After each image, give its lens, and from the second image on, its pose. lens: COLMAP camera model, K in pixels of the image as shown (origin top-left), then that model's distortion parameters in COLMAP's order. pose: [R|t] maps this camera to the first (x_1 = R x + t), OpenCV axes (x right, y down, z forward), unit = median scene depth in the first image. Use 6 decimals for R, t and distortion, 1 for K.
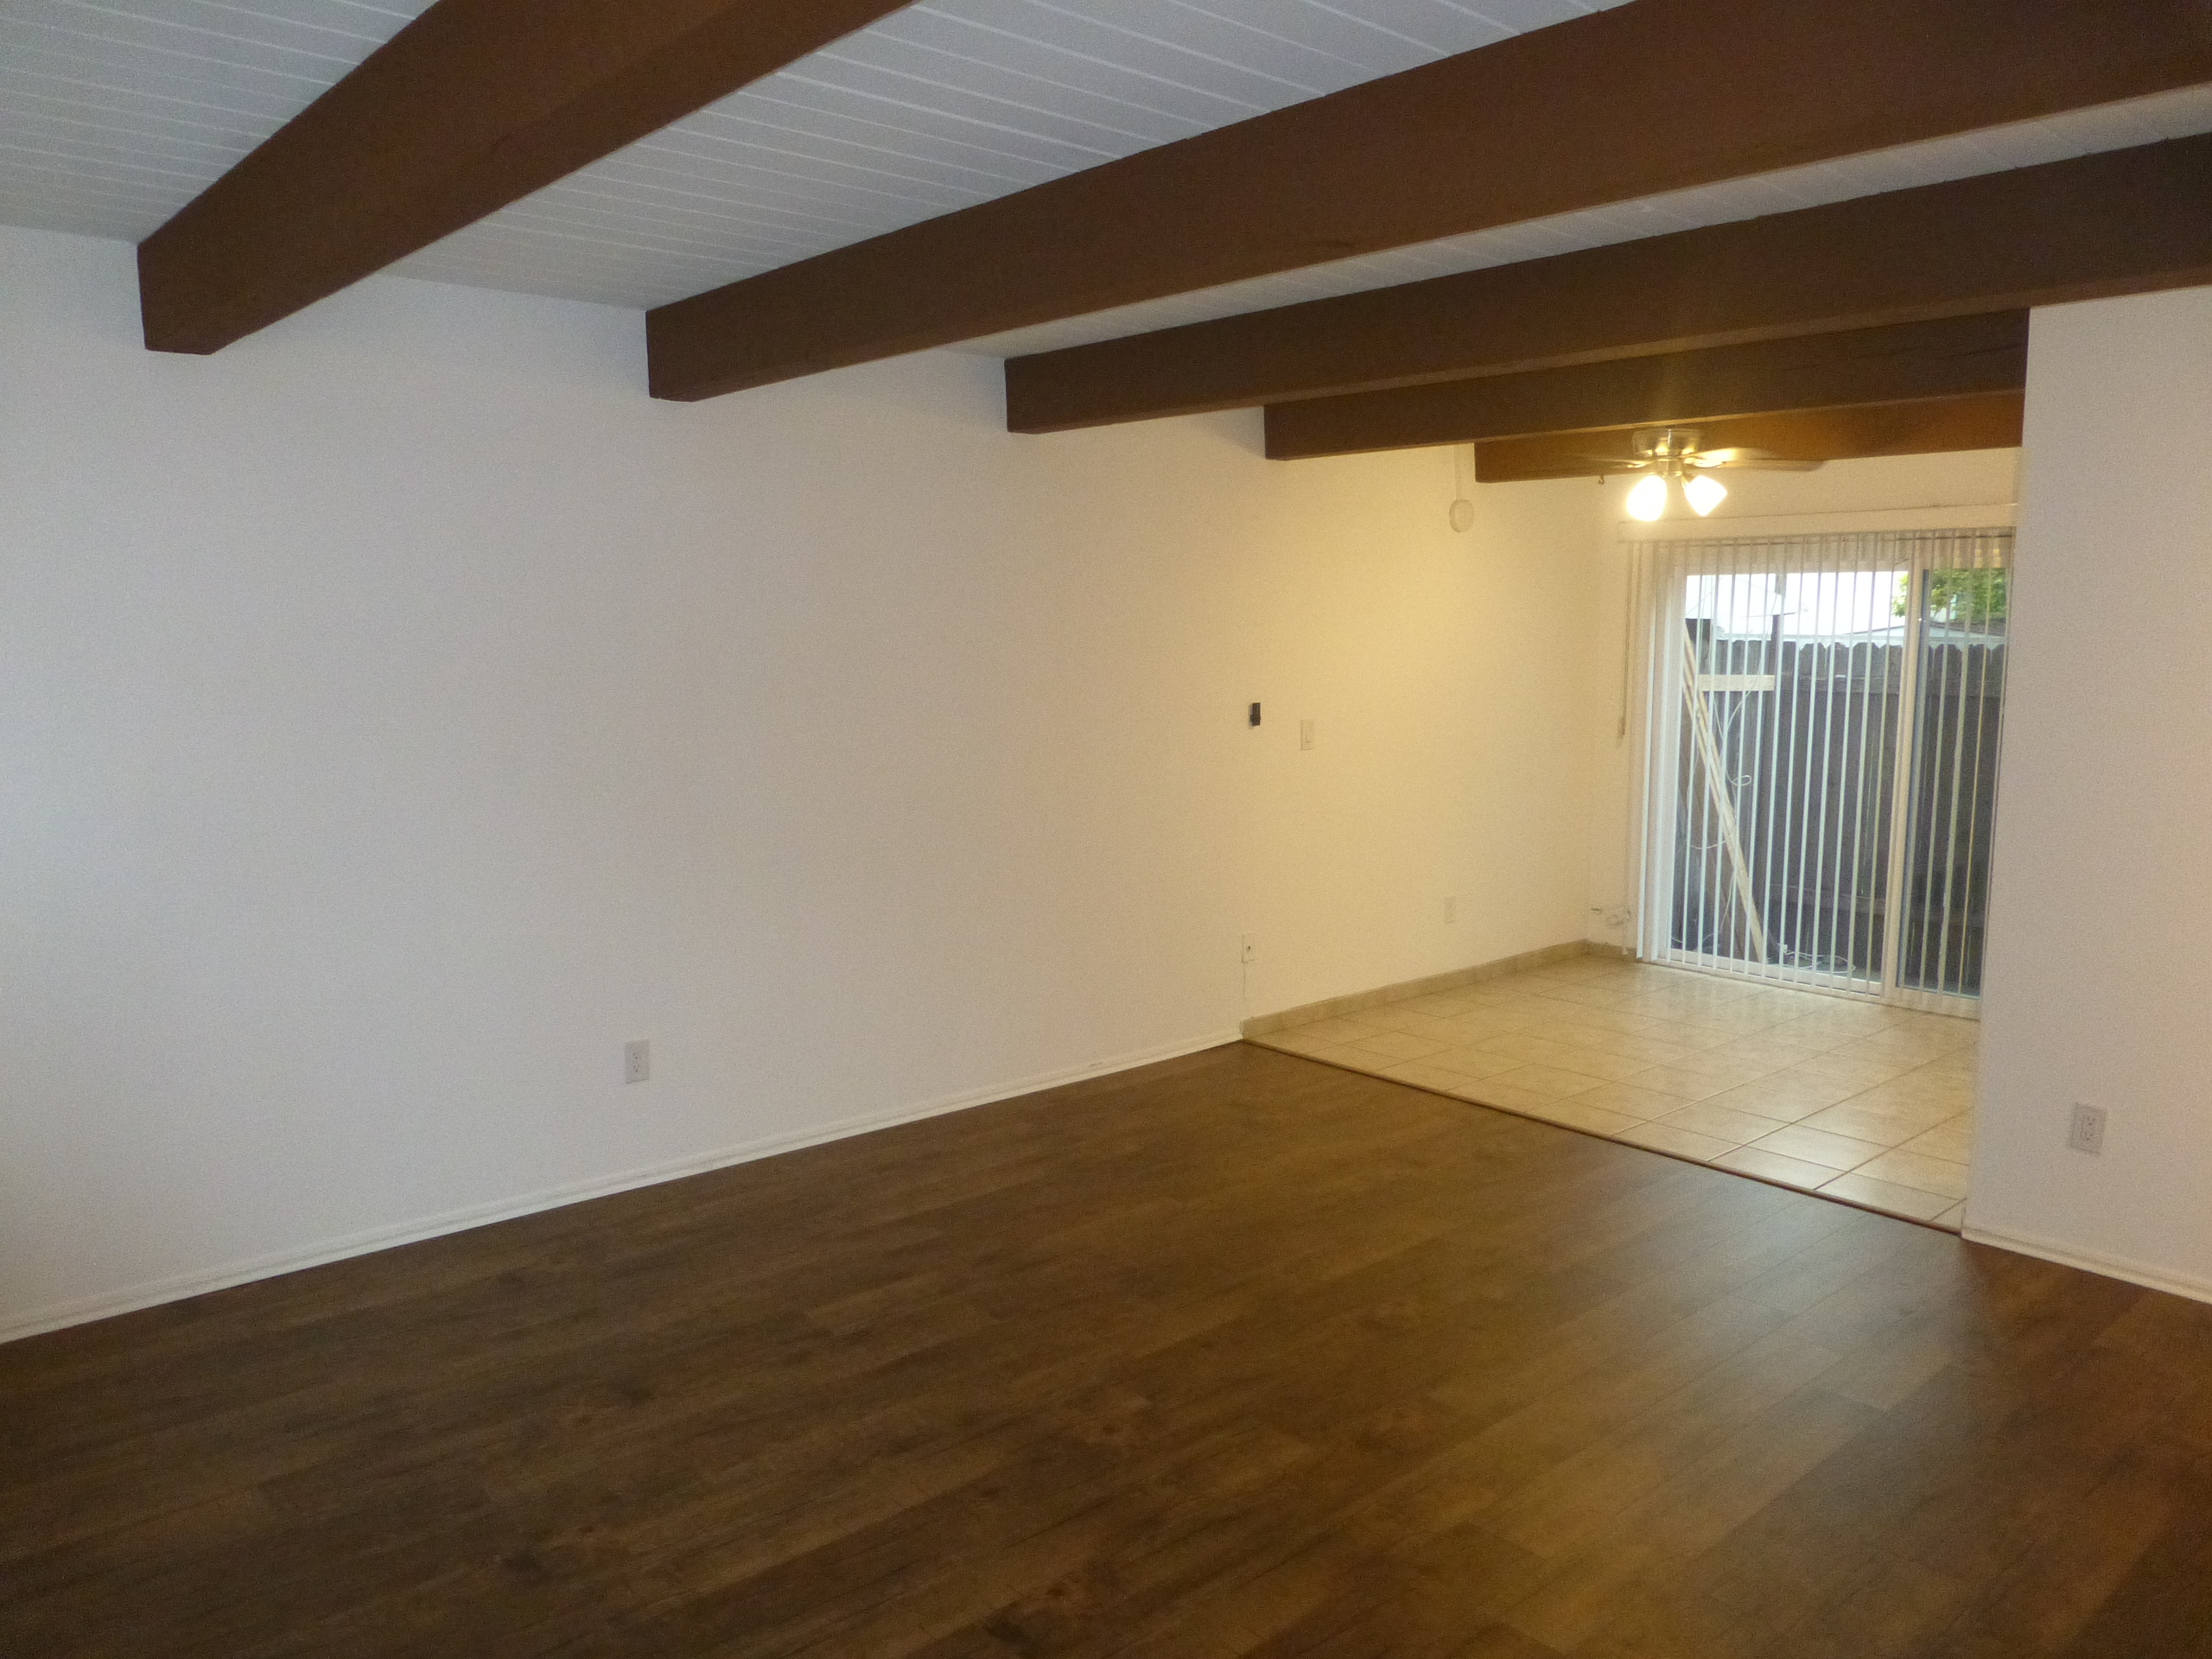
lens RADIAL K [[1617.0, 0, 1106.0], [0, 1617.0, 829.5], [0, 0, 1]] dist [-0.014149, -0.009937]
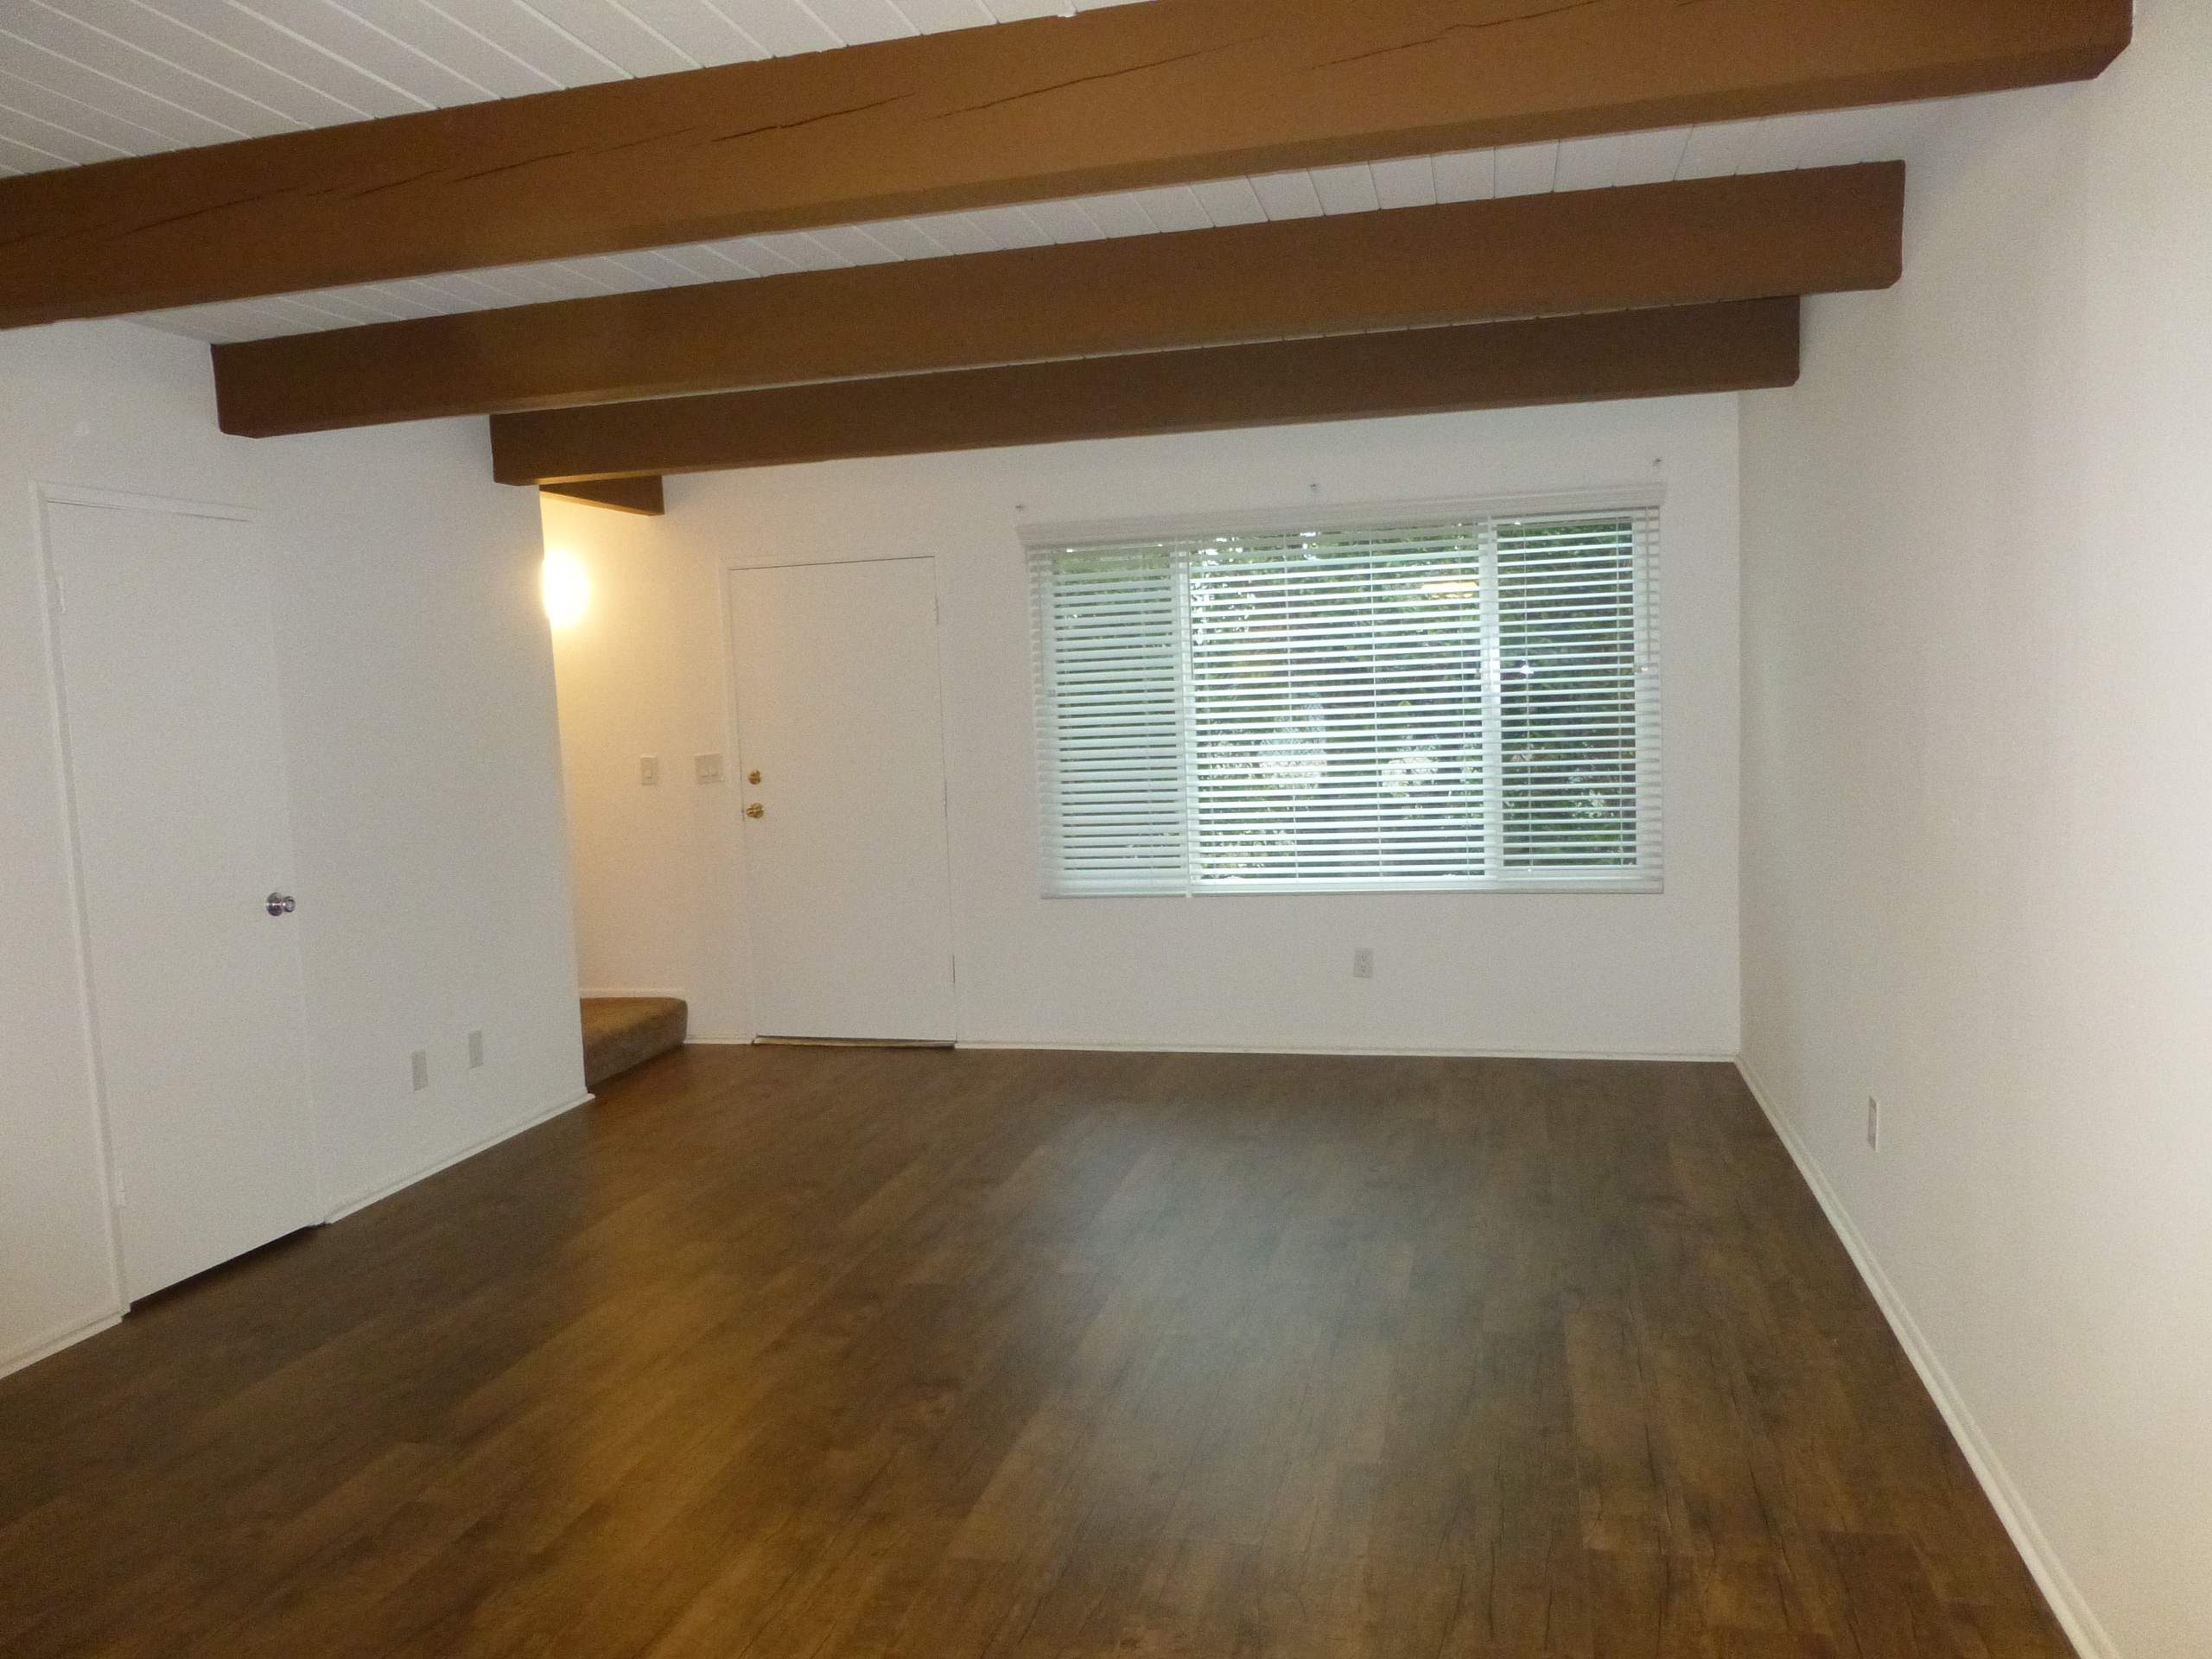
lens RADIAL K [[1612.0, 0, 1106.0], [0, 1612.0, 829.5], [0, 0, 1]] dist [-0.007876, -0.042499]
pose [[-0.823019, 0.083463, -0.561848, 0.522429], [-0.032761, 0.980524, 0.193647, -0.160517], [0.567068, 0.177782, -0.804256, 1.573991]]
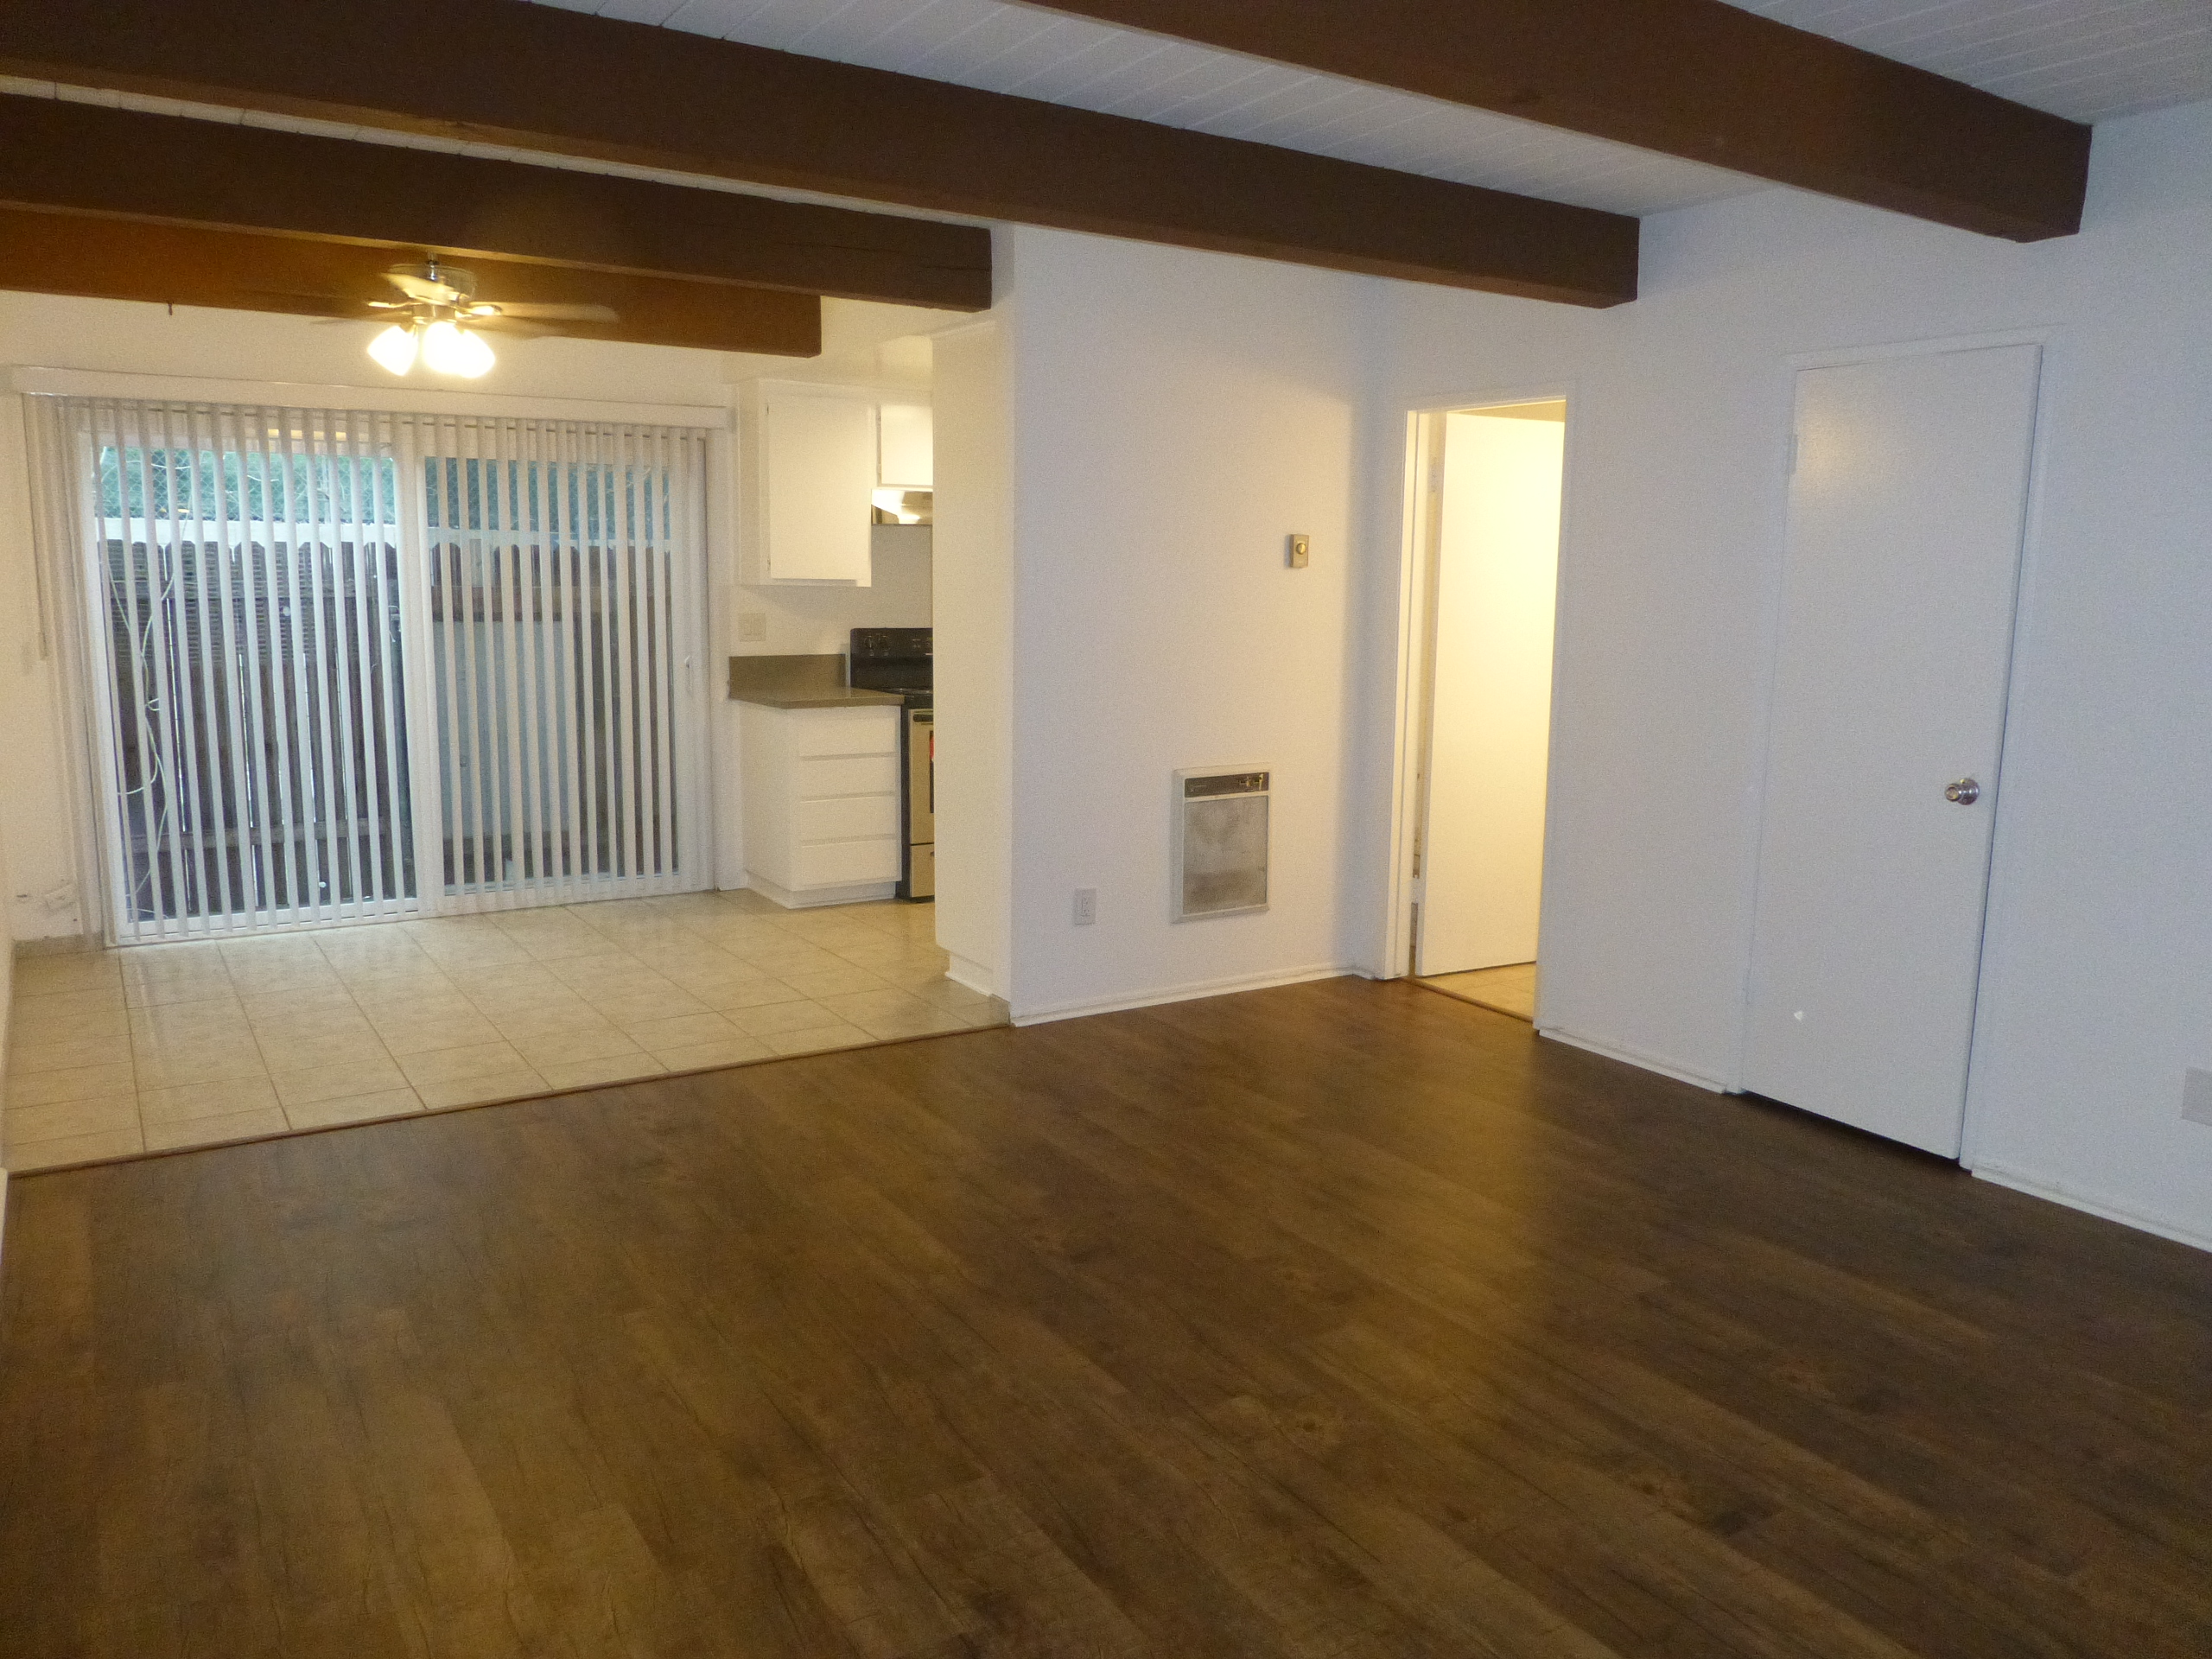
lens RADIAL K [[1617.0, 0, 1106.0], [0, 1617.0, 829.5], [0, 0, 1]] dist [-0.014149, -0.009937]
pose [[0.158409, -0.157295, 0.974764, -0.627935], [0.112126, 0.983709, 0.140517, -0.053632], [-0.980986, 0.087037, 0.173465, 0.738326]]
